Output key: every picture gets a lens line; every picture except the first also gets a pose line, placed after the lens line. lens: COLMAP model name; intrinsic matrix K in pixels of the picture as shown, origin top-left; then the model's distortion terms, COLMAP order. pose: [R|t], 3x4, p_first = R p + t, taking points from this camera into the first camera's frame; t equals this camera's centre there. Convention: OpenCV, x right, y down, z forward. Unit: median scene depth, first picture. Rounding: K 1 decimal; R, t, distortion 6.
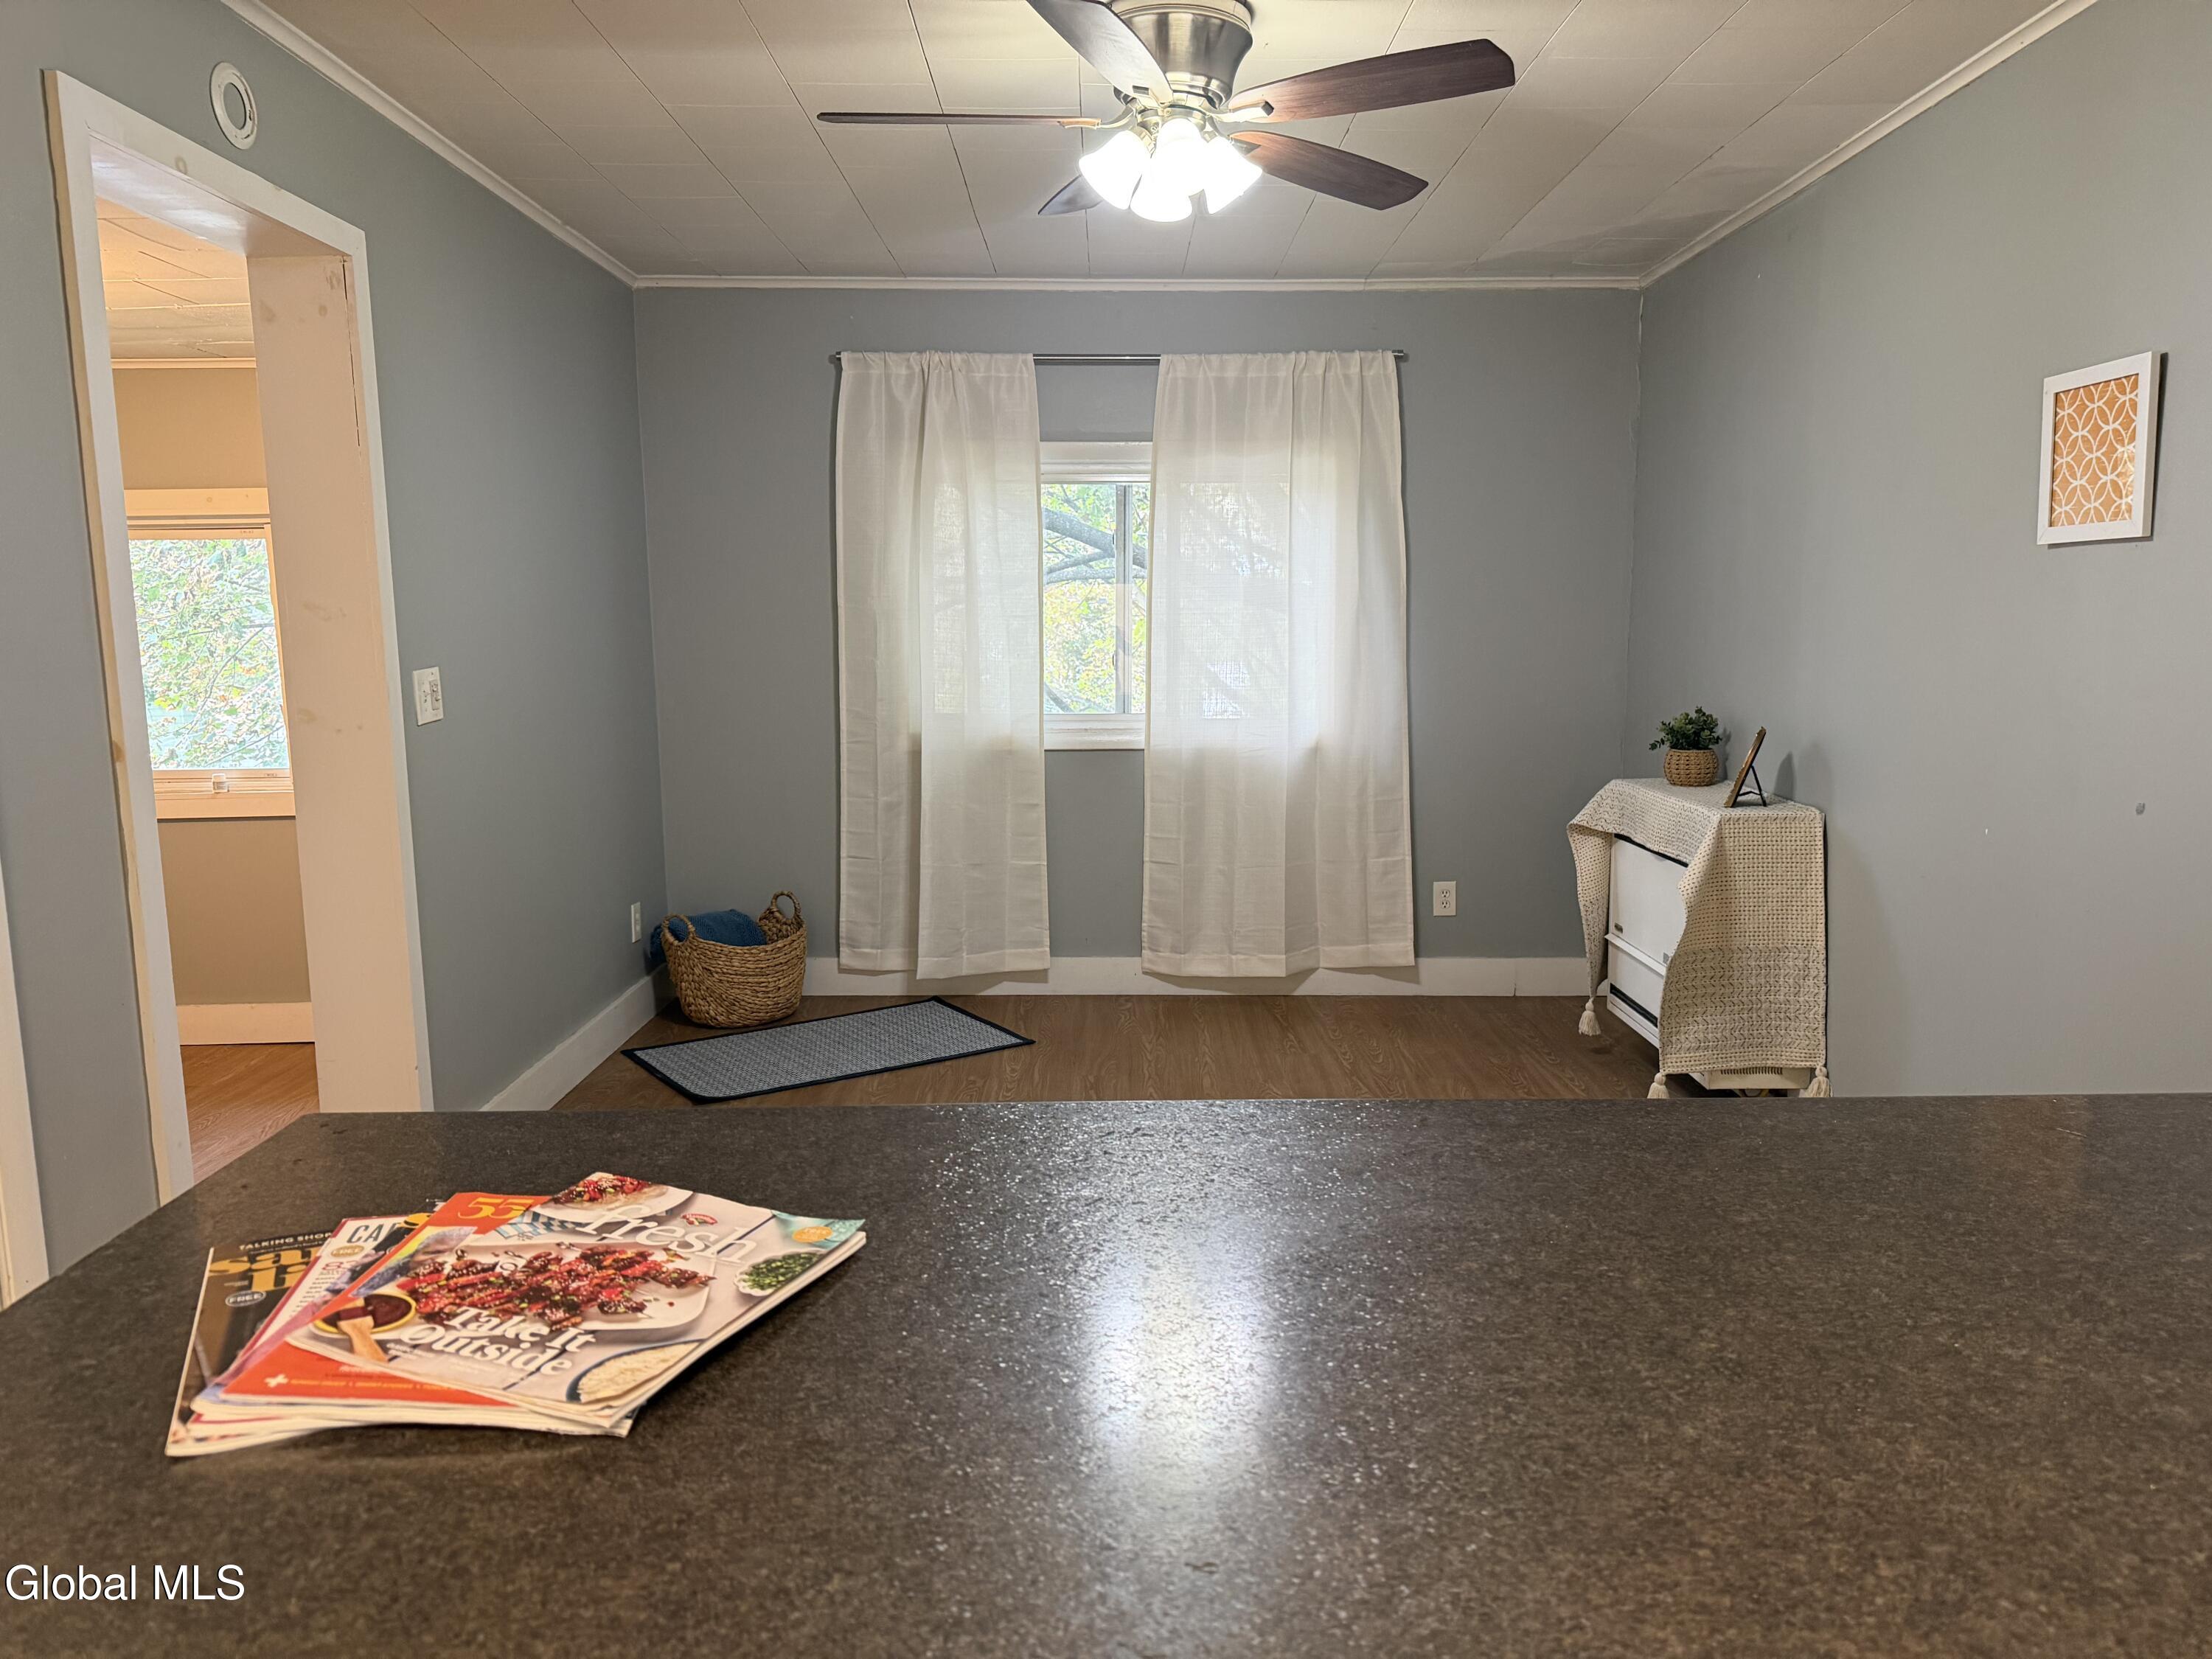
lens RADIAL K [[1550.8, 0, 1106.0], [0, 1550.8, 829.5], [0, 0, 1]] dist [0.159696, -0.310093]
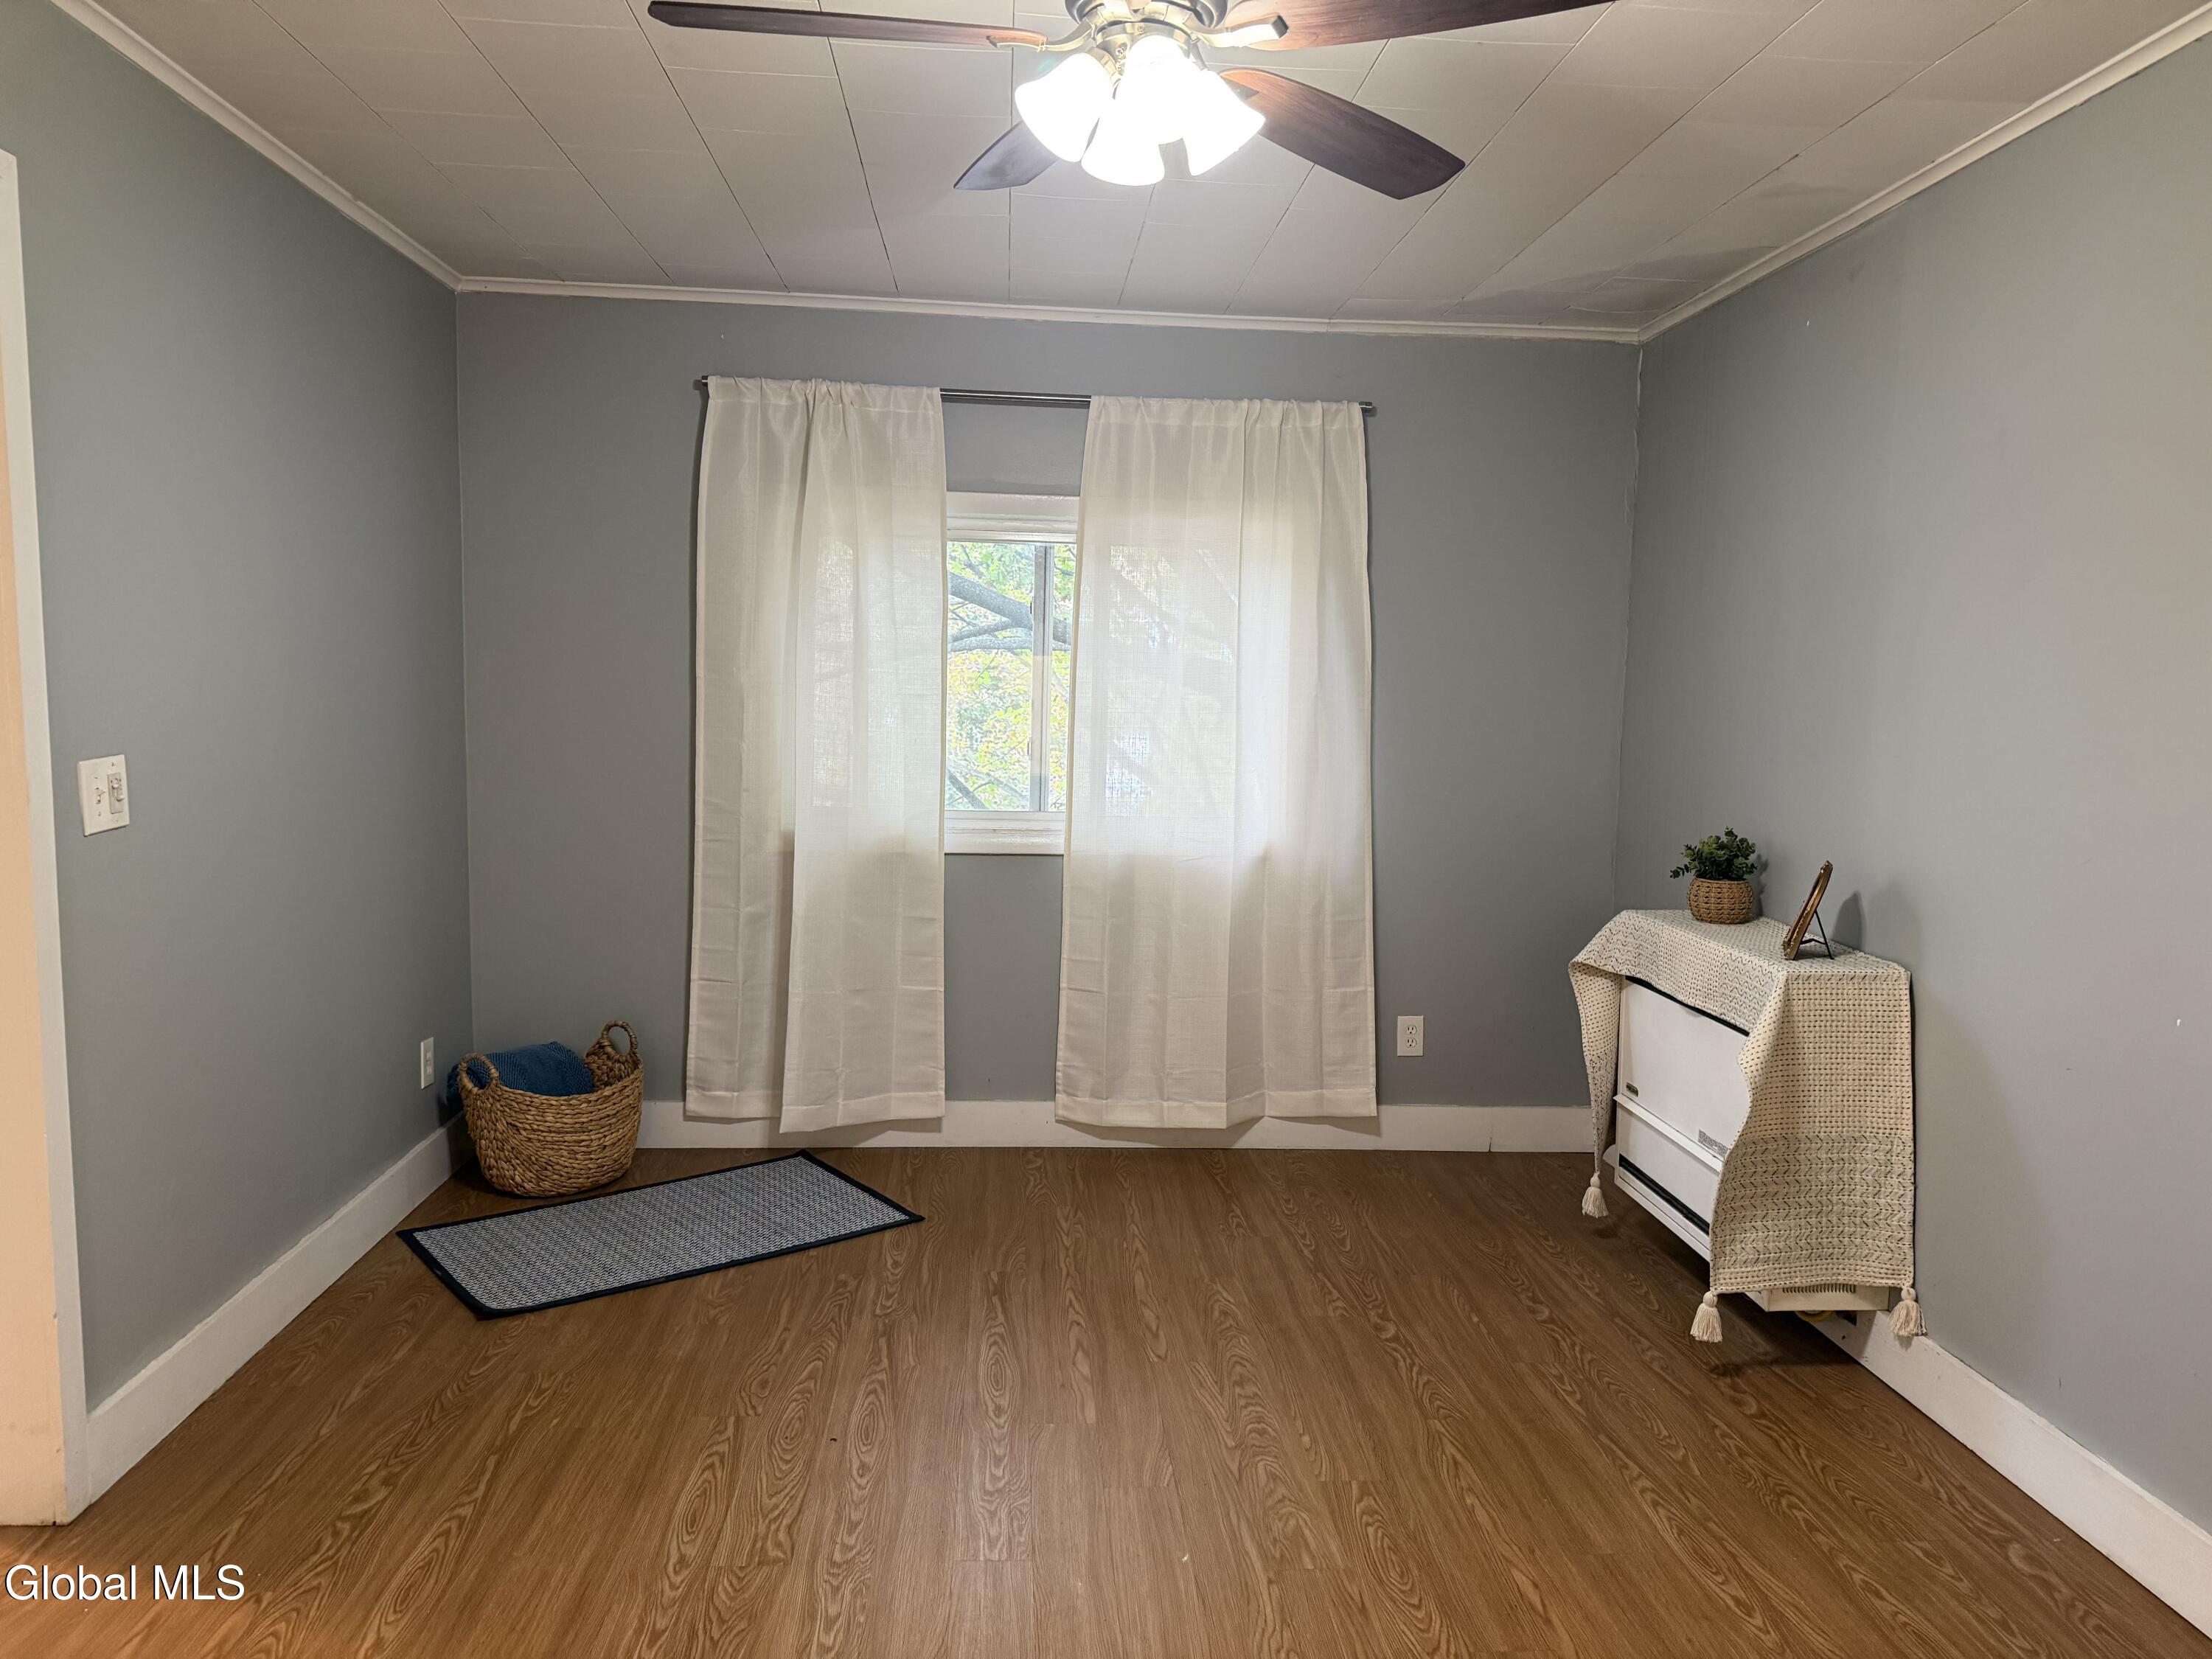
lens RADIAL K [[1558.8, 0, 1120.0], [0, 1558.8, 819.3], [0, 0, 1]] dist [0.131943, -0.204136]
pose [[0.996906, 0.019485, 0.076145, -0.010085], [-0.015678, 0.998612, -0.050290, -0.030442], [-0.077019, 0.048940, 0.995828, 0.160645]]
